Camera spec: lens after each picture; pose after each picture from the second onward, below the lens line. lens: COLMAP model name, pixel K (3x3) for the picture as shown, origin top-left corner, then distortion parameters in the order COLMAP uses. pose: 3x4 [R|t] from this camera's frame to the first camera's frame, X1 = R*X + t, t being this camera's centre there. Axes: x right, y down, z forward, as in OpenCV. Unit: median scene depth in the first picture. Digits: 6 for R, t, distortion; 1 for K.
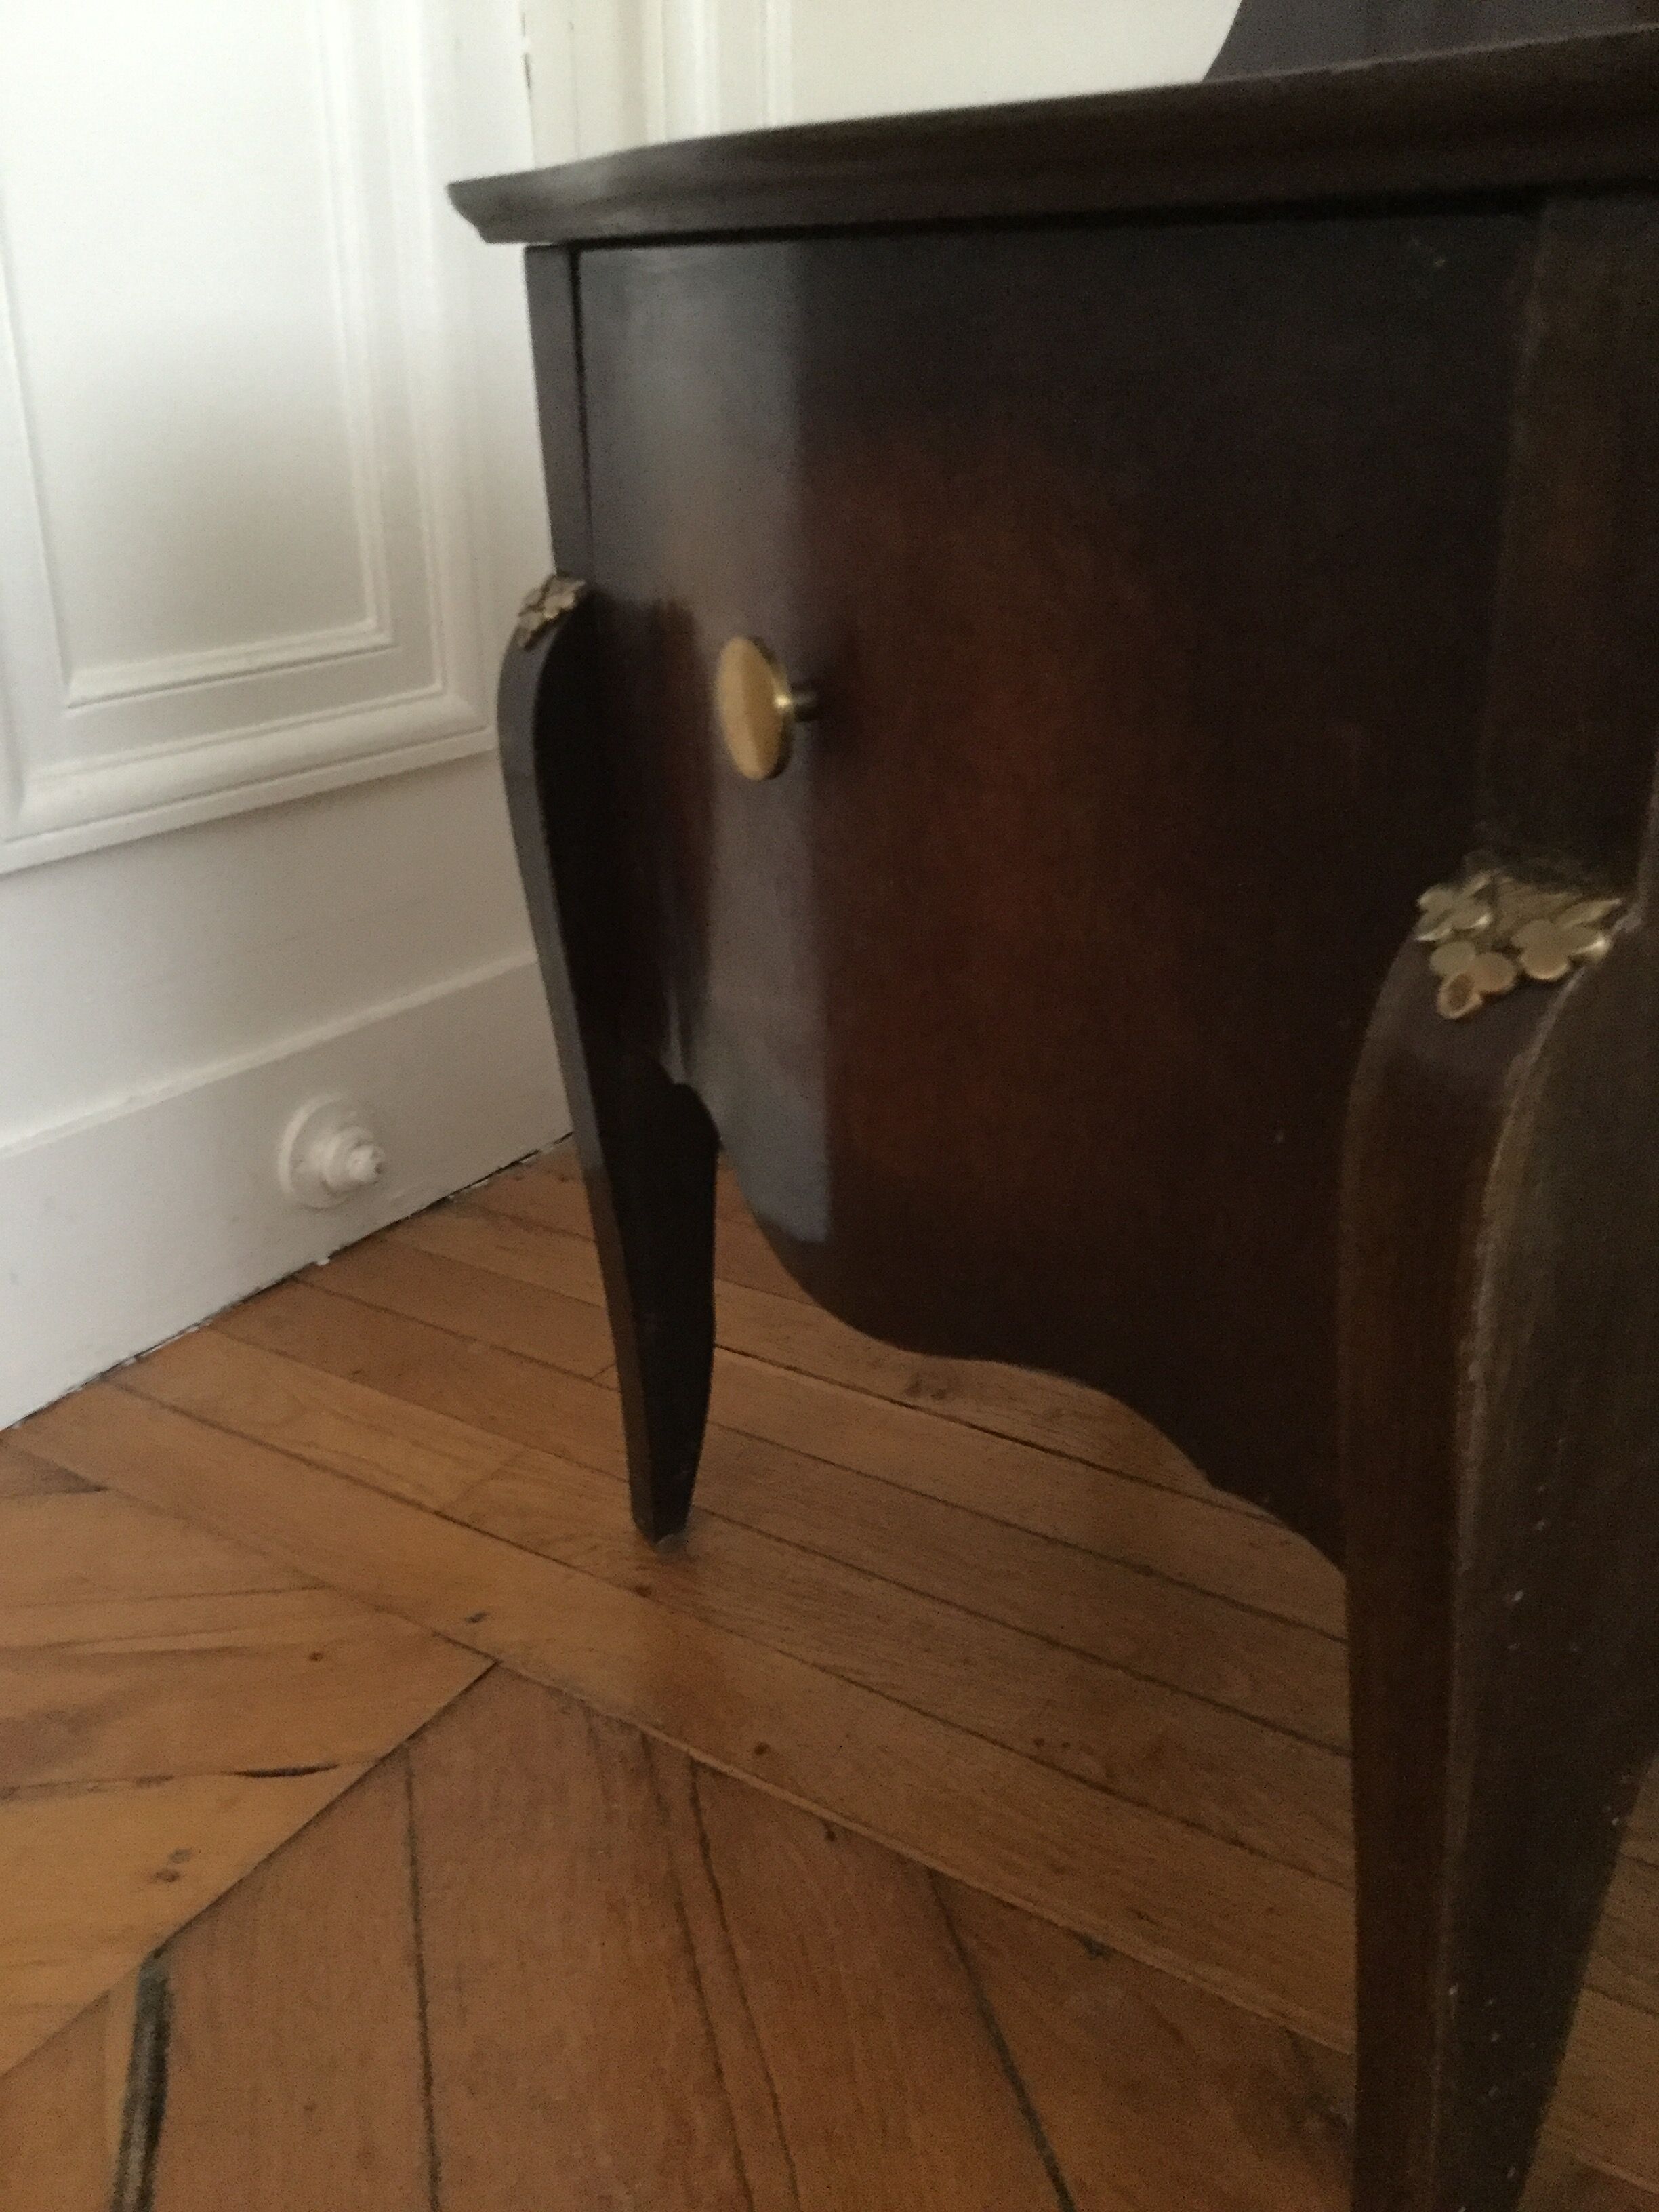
lens RADIAL K [[2006.0, 0, 826.2], [0, 2006.0, 1104.0], [0, 0, 1]] dist [0.121915, -0.233846]
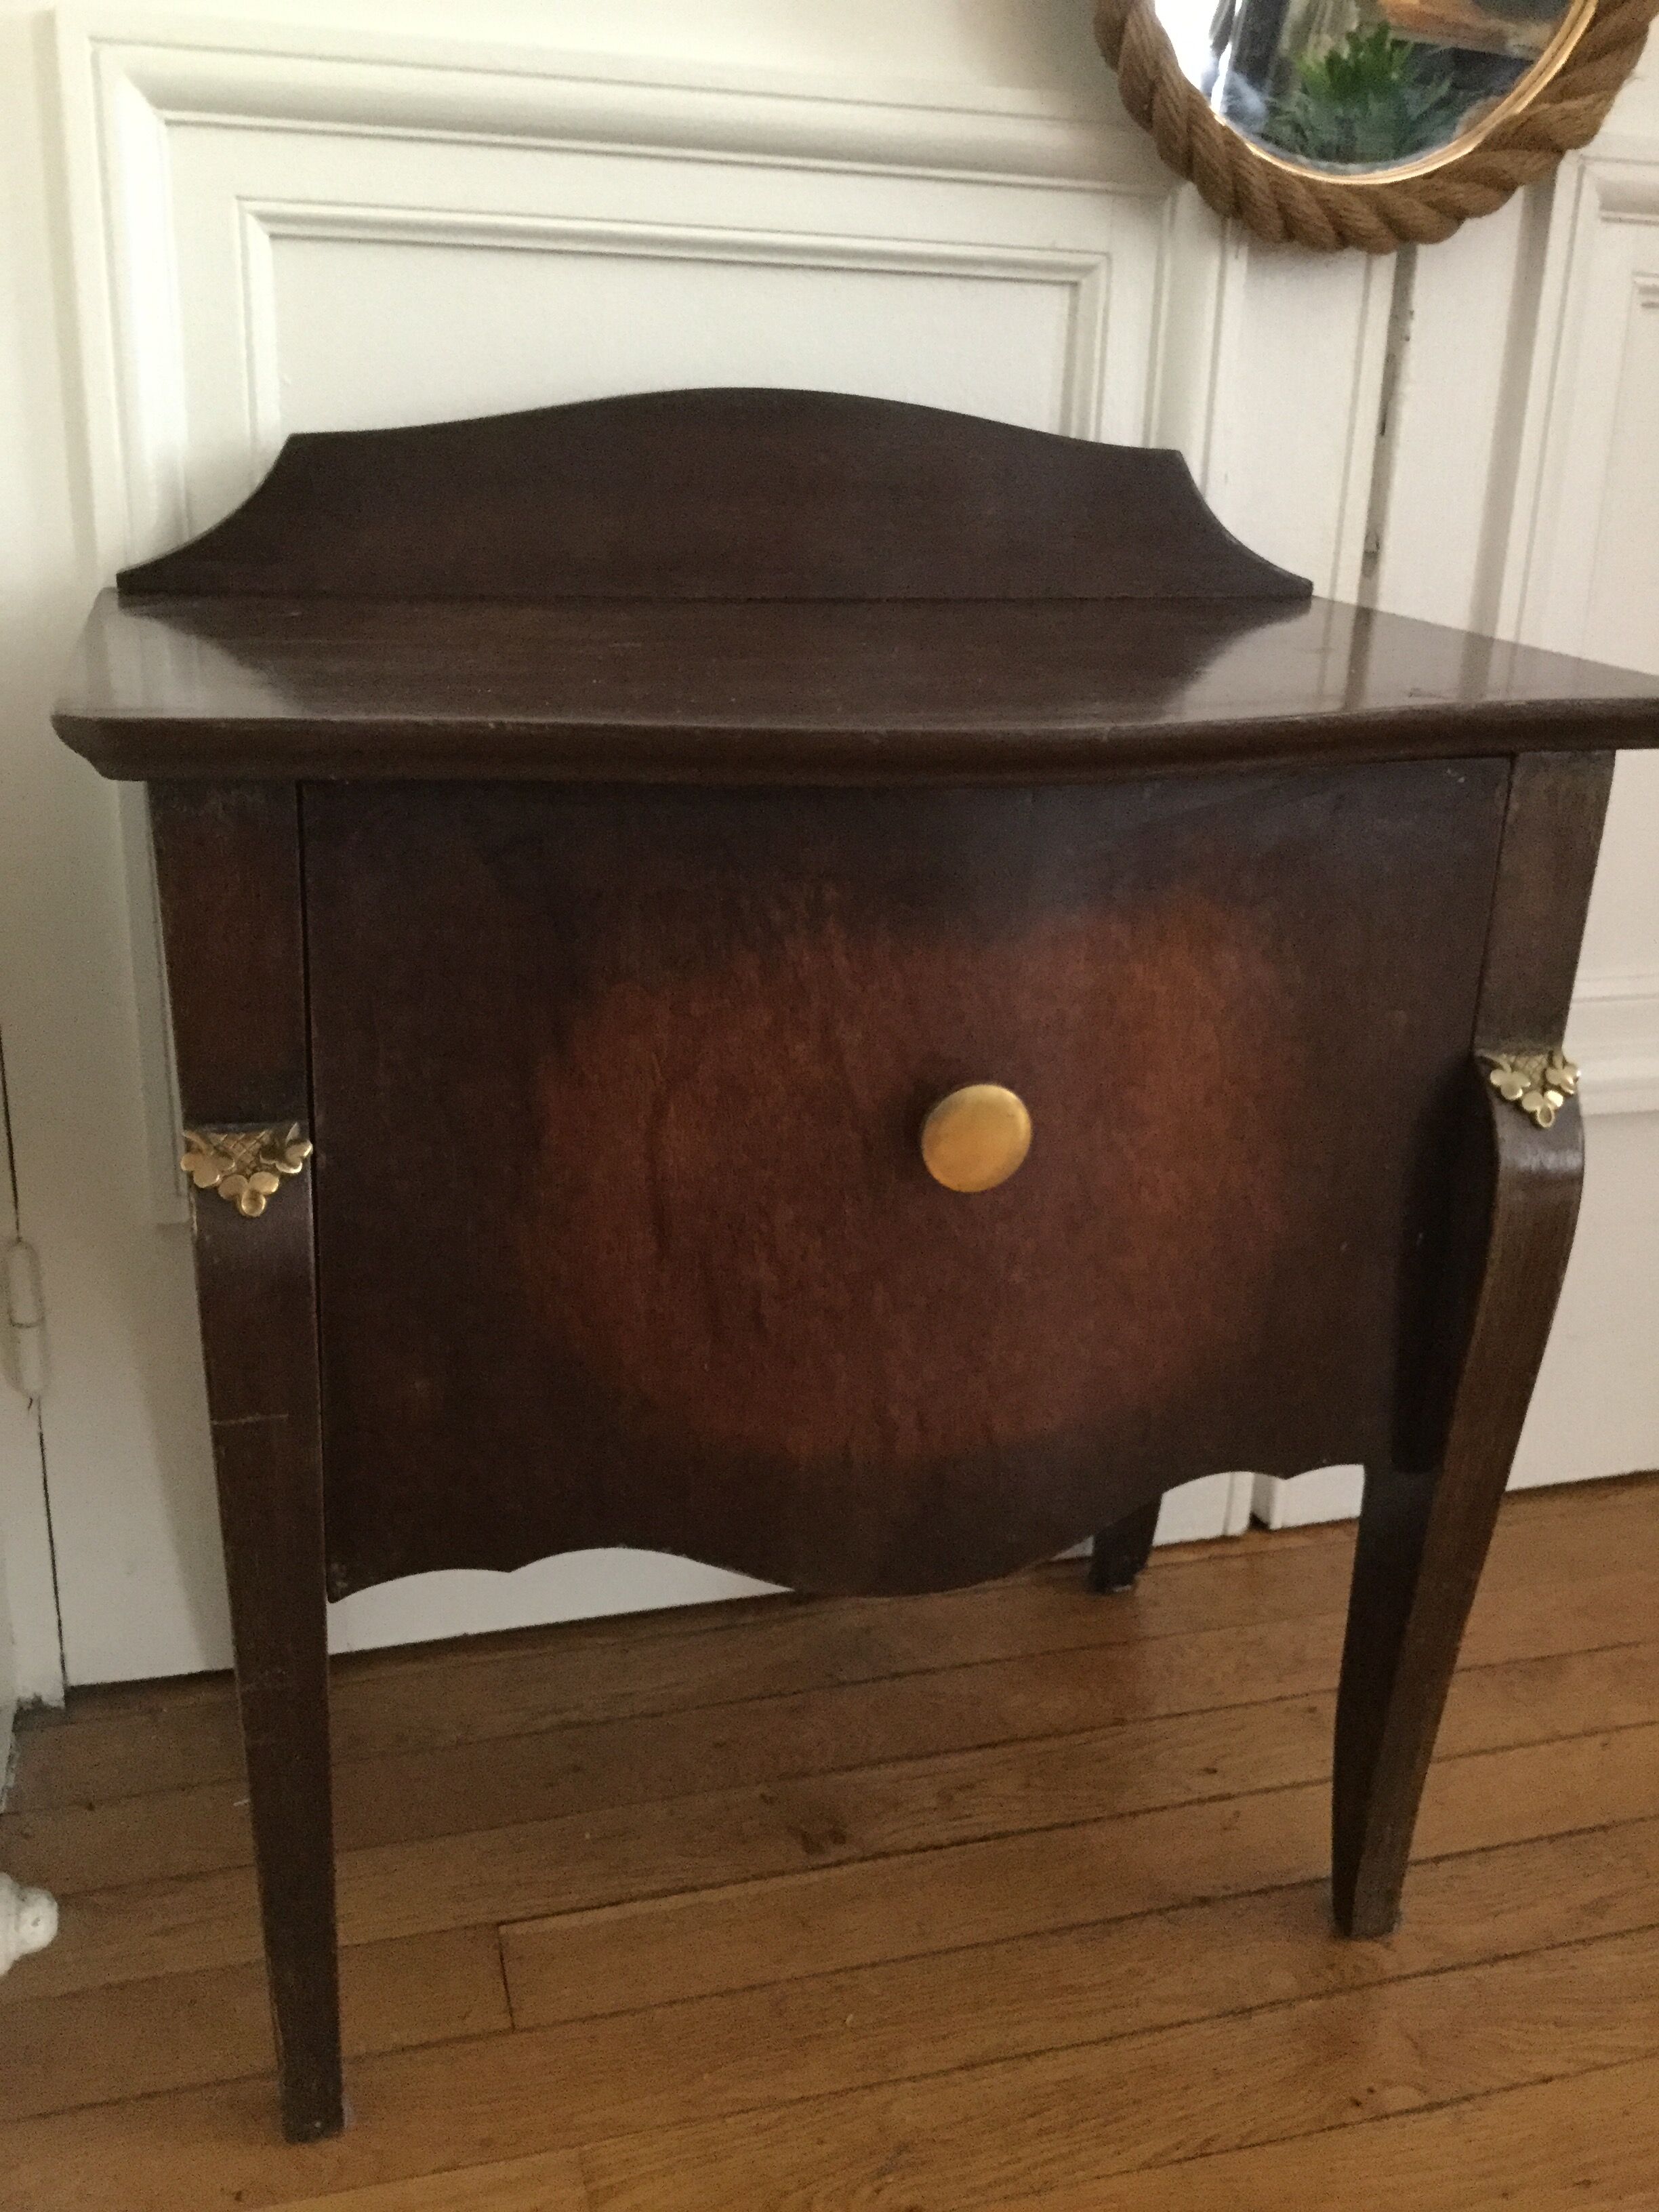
lens RADIAL K [[2006.0, 0, 826.2], [0, 2006.0, 1104.0], [0, 0, 1]] dist [0.121915, -0.233846]
pose [[0.647952, -0.217967, 0.729828, -0.732872], [0.245829, 0.966748, 0.070474, -0.329405], [-0.720920, 0.133749, 0.679989, 0.408307]]
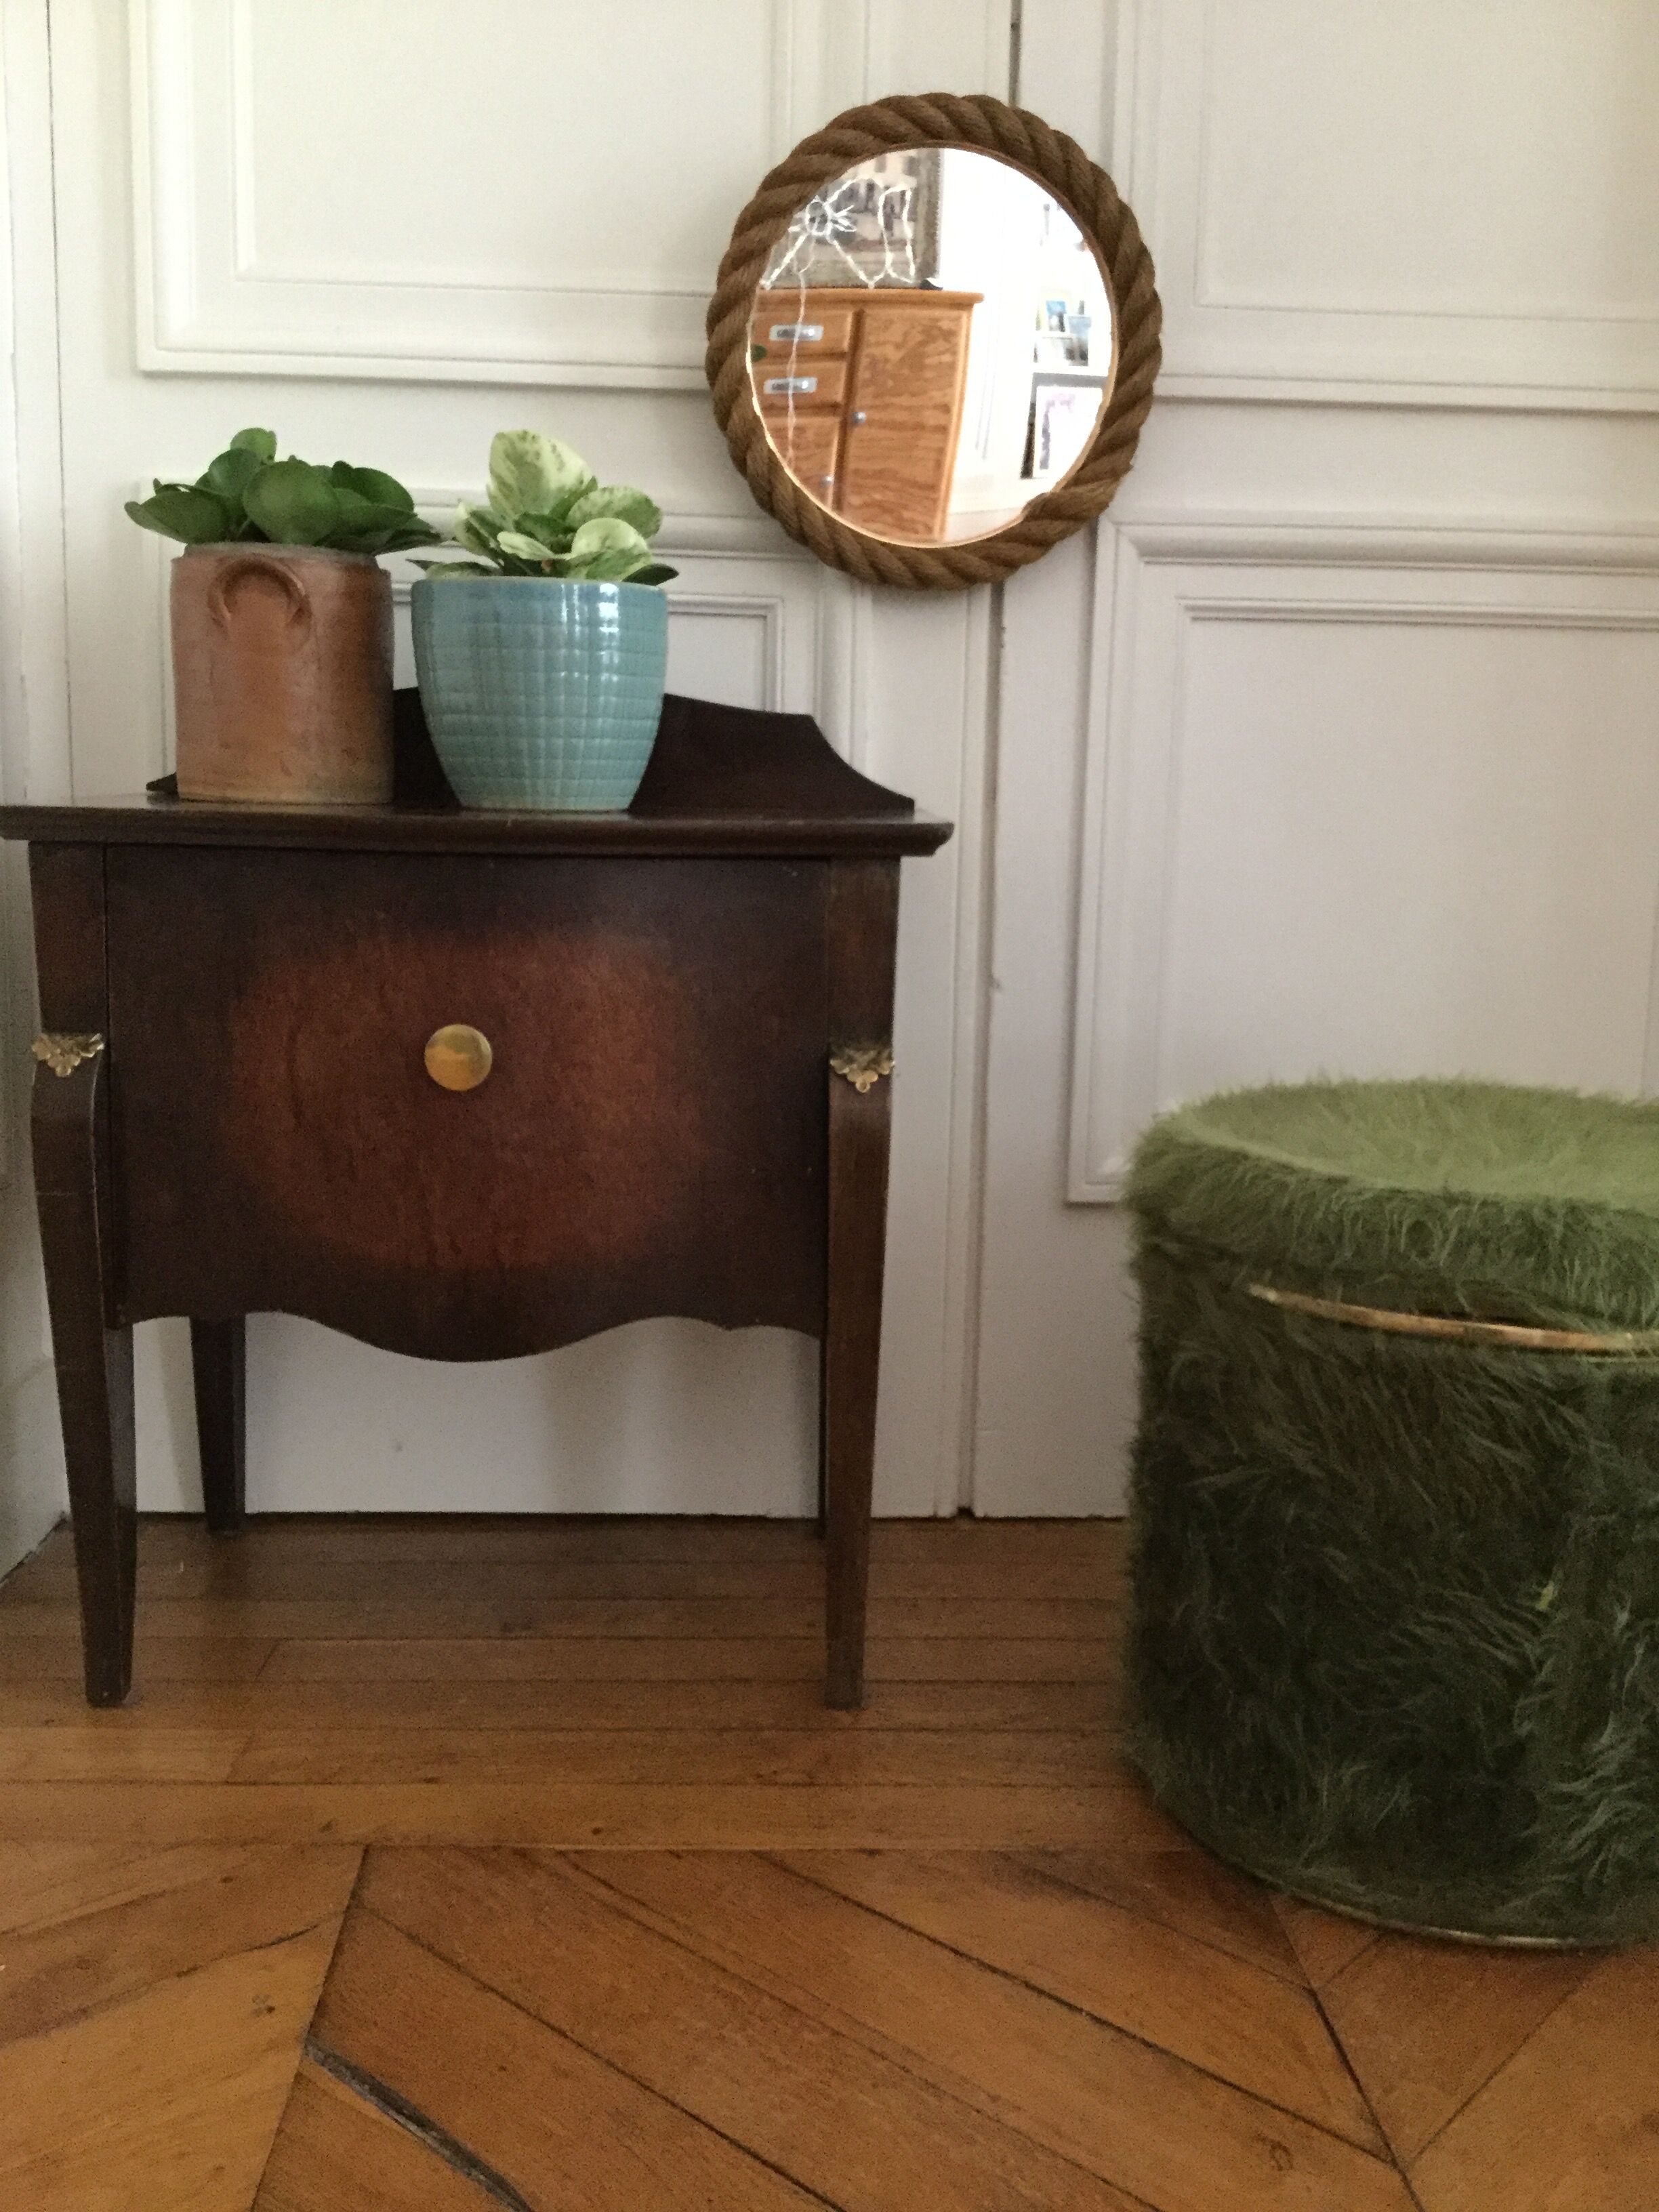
lens RADIAL K [[2006.0, 0, 826.2], [0, 2006.0, 1104.0], [0, 0, 1]] dist [0.121915, -0.233846]
pose [[0.821906, -0.057787, 0.566684, -0.690443], [0.184199, 0.968353, -0.168413, 0.091098], [-0.539018, 0.242802, 0.806540, -0.383394]]
